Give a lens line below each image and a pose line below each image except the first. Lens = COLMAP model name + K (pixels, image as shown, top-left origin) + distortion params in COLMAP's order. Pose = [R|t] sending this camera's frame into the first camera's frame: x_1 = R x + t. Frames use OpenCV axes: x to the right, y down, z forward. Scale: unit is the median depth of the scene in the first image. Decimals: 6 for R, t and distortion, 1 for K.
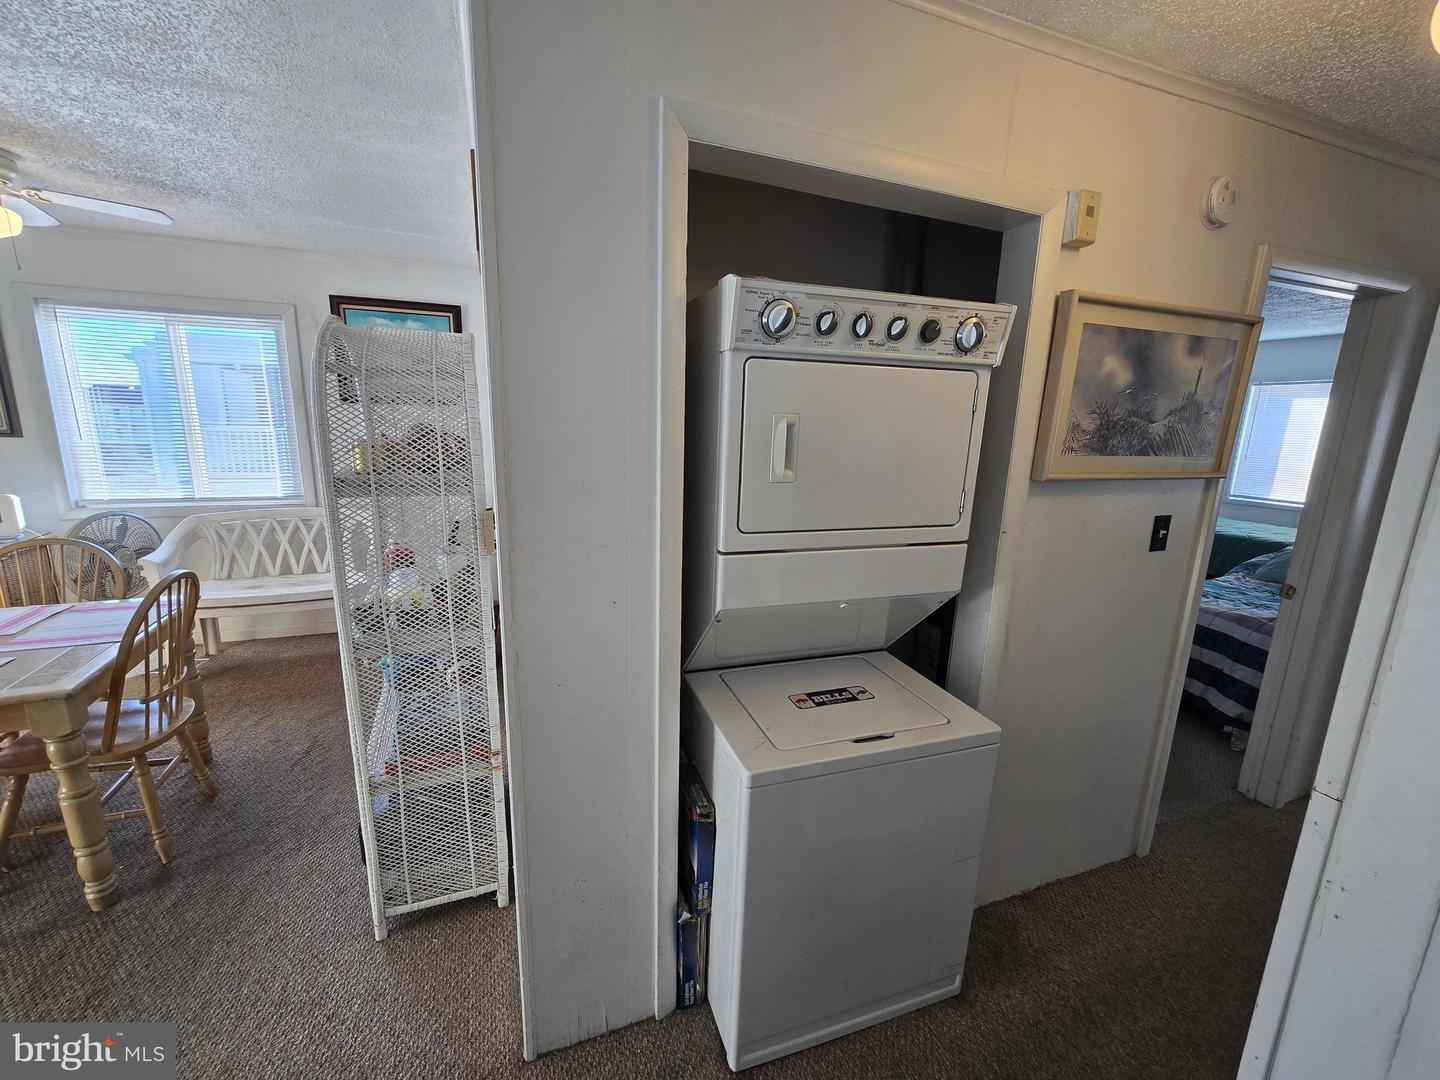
lens RADIAL K [[582.0, 0, 721.9], [0, 582.0, 536.5], [0, 0, 1]] dist [0.001155, -0.000645]
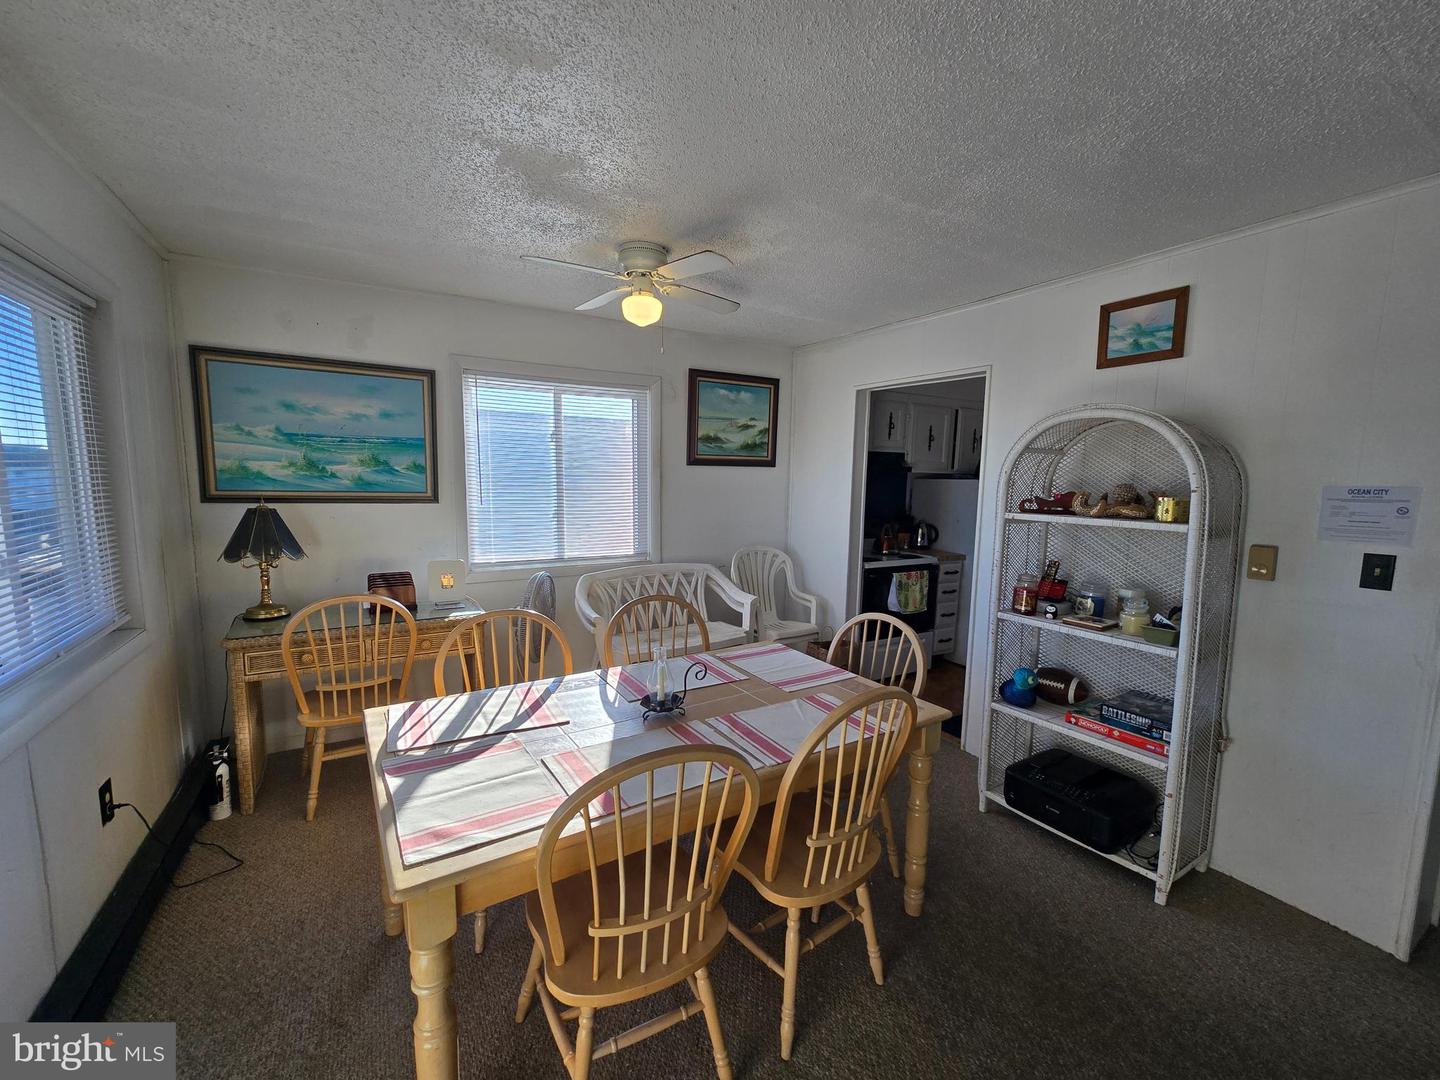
lens RADIAL K [[582.0, 0, 721.1], [0, 582.0, 539.4], [0, 0, 1]] dist [0.001155, -0.000645]
pose [[0.983090, -0.036576, 0.179436, -0.814533], [0.053792, 0.994301, -0.092040, 0.009581], [-0.175047, 0.100135, 0.979455, -0.052482]]
